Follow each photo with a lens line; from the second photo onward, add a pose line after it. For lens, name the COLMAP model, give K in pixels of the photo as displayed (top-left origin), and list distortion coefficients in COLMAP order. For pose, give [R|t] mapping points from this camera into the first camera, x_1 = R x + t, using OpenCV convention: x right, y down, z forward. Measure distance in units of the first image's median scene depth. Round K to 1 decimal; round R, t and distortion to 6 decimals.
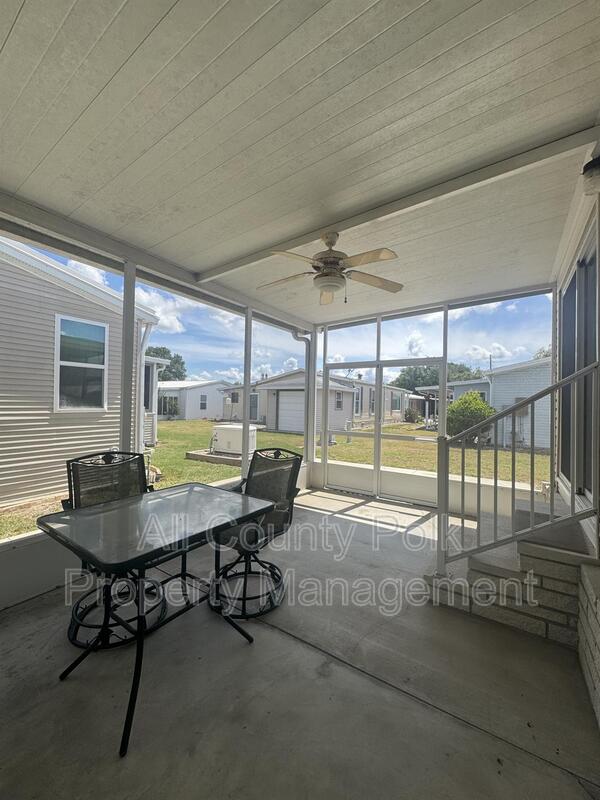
lens RADIAL K [[320.5, 0, 298.3], [0, 320.5, 401.8], [0, 0, 1]] dist [-0.002700, 0.000411]
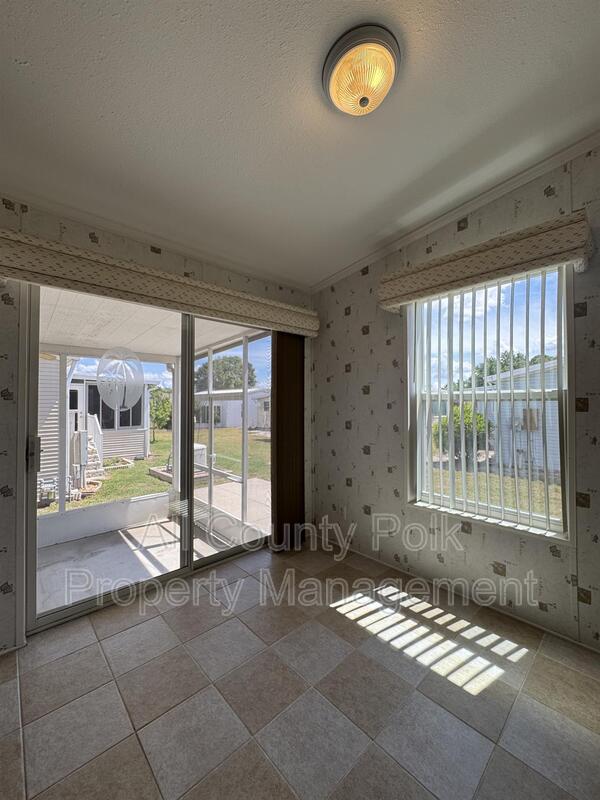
lens RADIAL K [[320.5, 0, 299.0], [0, 320.5, 402.3], [0, 0, 1]] dist [-0.002700, 0.000411]
pose [[0.972270, -0.022916, -0.232734, 0.407782], [0.022023, 0.999737, -0.006434, -0.049532], [0.232820, 0.001130, 0.972519, 0.057627]]
